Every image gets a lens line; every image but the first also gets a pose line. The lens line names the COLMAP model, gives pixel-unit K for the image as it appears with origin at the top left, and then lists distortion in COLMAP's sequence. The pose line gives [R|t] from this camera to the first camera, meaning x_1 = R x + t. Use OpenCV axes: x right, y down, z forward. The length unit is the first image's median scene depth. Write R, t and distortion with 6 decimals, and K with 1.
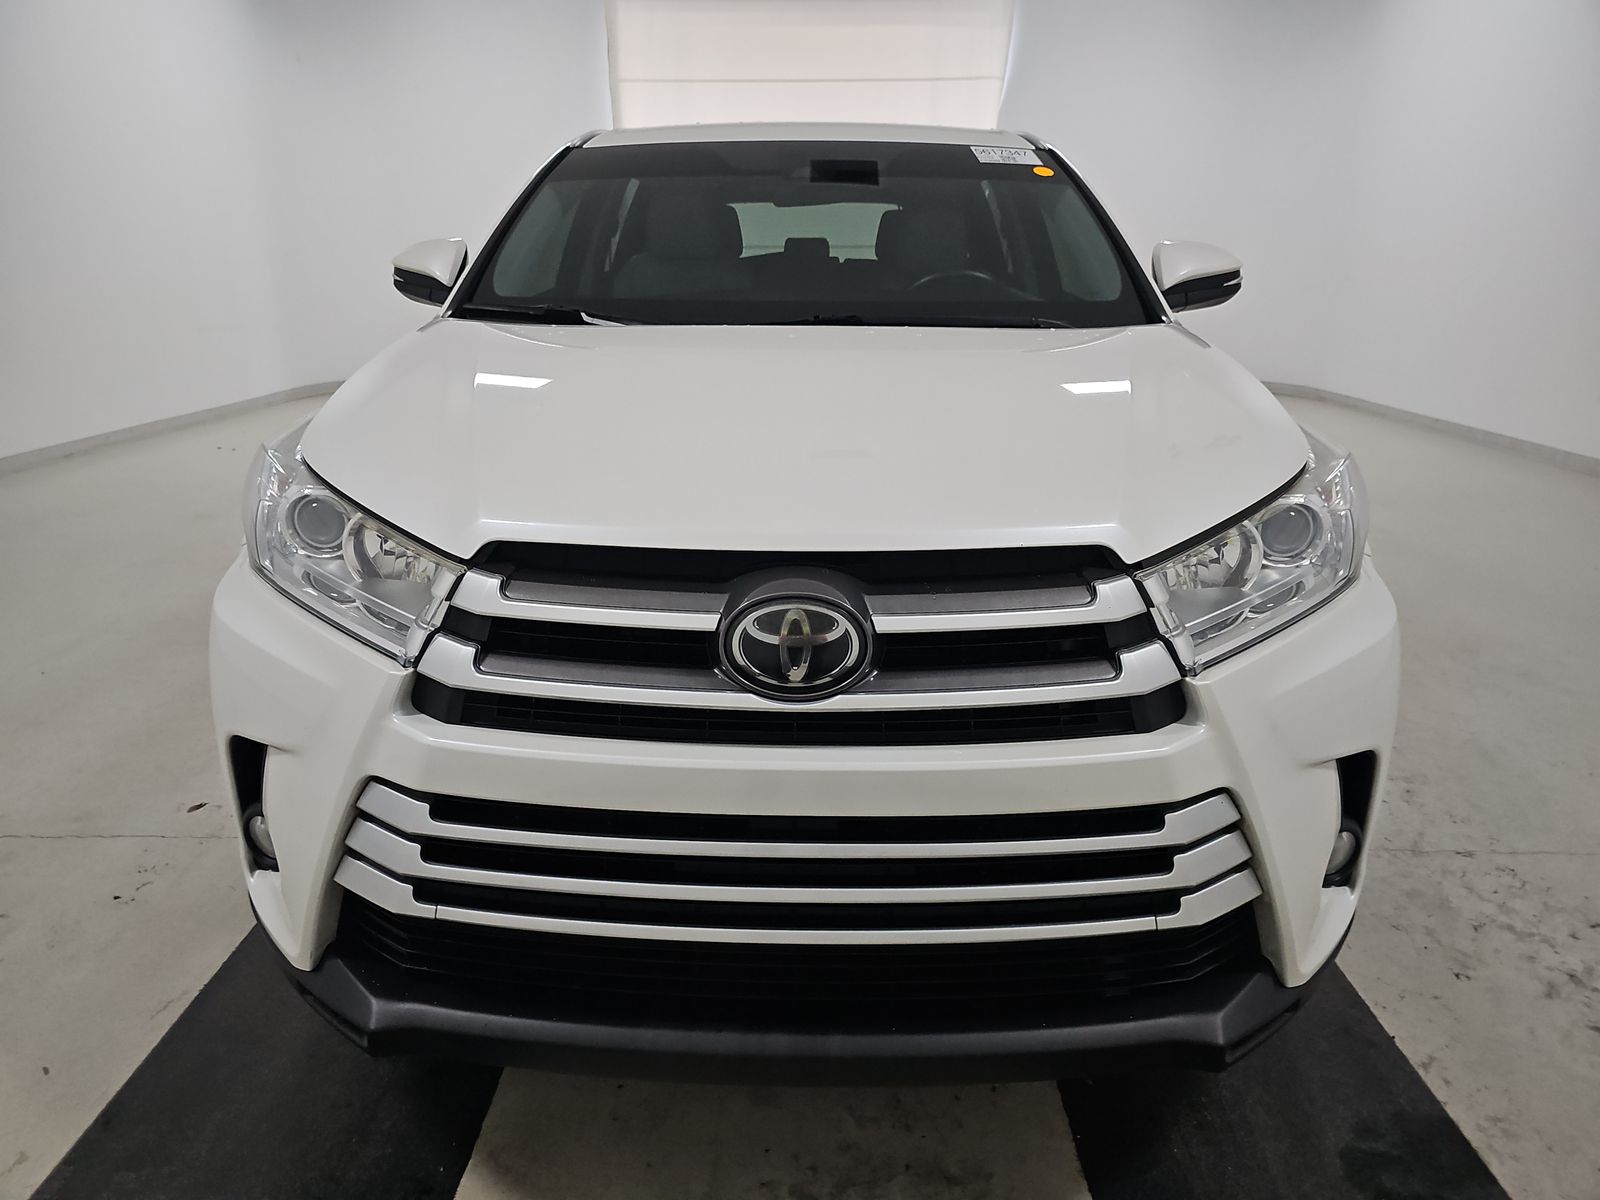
lens RADIAL K [[1062.5, 0, 800.0], [0, 1062.5, 600.0], [0, 0, 1]] dist [0.020461, -0.005457]
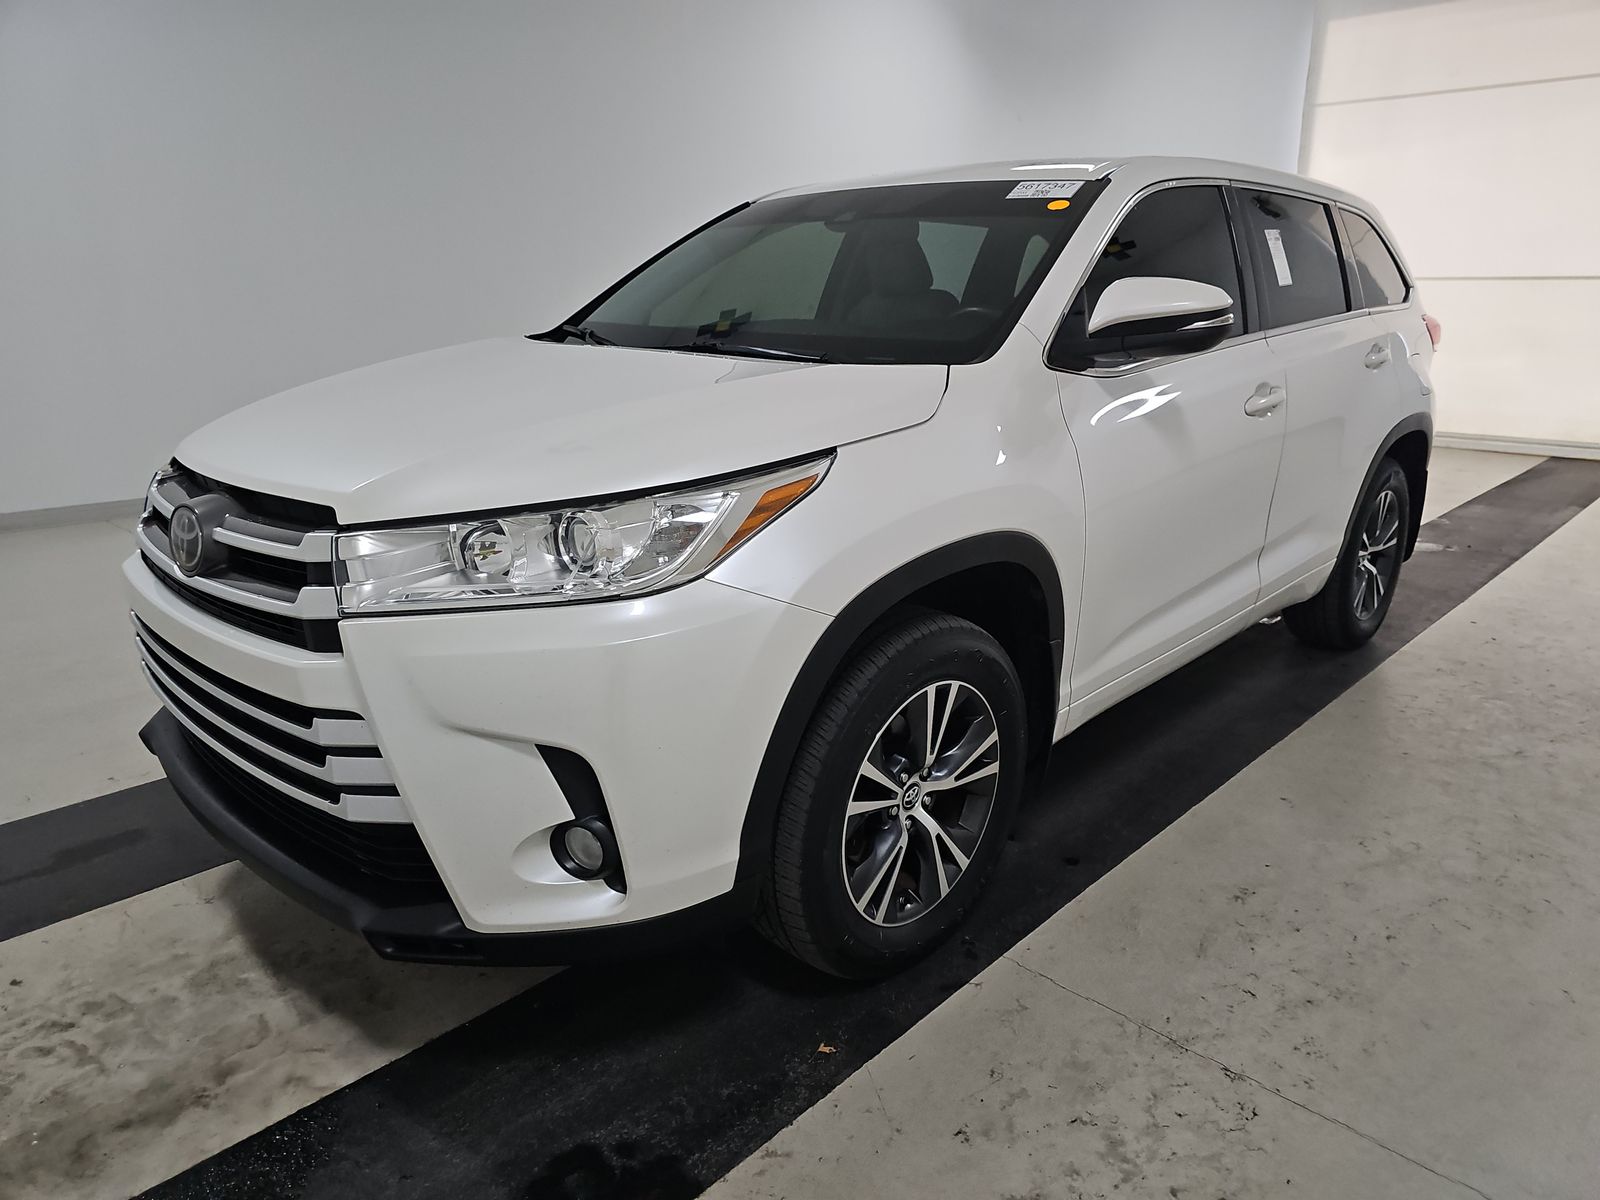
lens RADIAL K [[1059.1, 0, 800.0], [0, 1059.1, 600.0], [0, 0, 1]] dist [0.000620, 0.002325]
pose [[0.741299, 0.192853, -0.642871, 1.156561], [-0.210126, 0.976364, 0.050600, -0.093482], [0.637435, 0.097574, 0.764301, 0.277551]]
